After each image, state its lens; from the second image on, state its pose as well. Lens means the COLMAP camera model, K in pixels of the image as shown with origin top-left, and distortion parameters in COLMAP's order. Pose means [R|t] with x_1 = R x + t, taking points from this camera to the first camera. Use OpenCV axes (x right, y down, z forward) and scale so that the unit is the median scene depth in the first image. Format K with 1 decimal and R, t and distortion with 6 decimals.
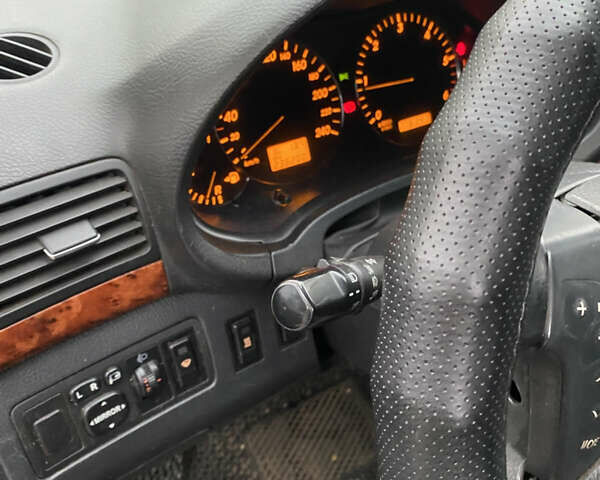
lens RADIAL K [[572.2, 0, 300.0], [0, 572.2, 240.0], [0, 0, 1]] dist [0.125938, -0.433660]
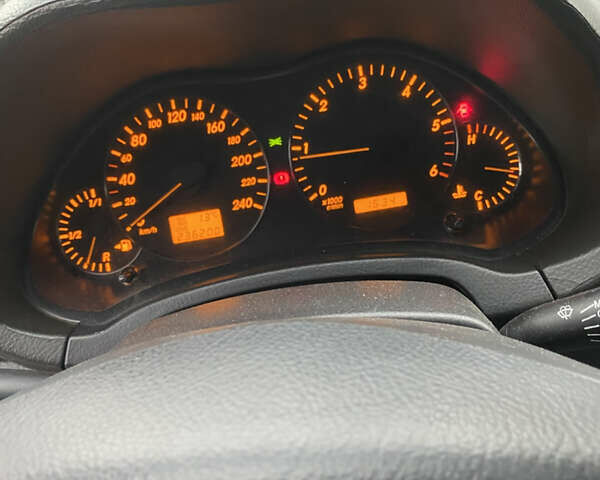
lens RADIAL K [[572.2, 0, 300.0], [0, 572.2, 240.0], [0, 0, 1]] dist [0.125938, -0.433660]
pose [[0.868831, 0.122526, -0.479708, 0.524875], [-0.160603, 0.986249, -0.038973, -0.118263], [0.468337, 0.110903, 0.876562, 0.309900]]
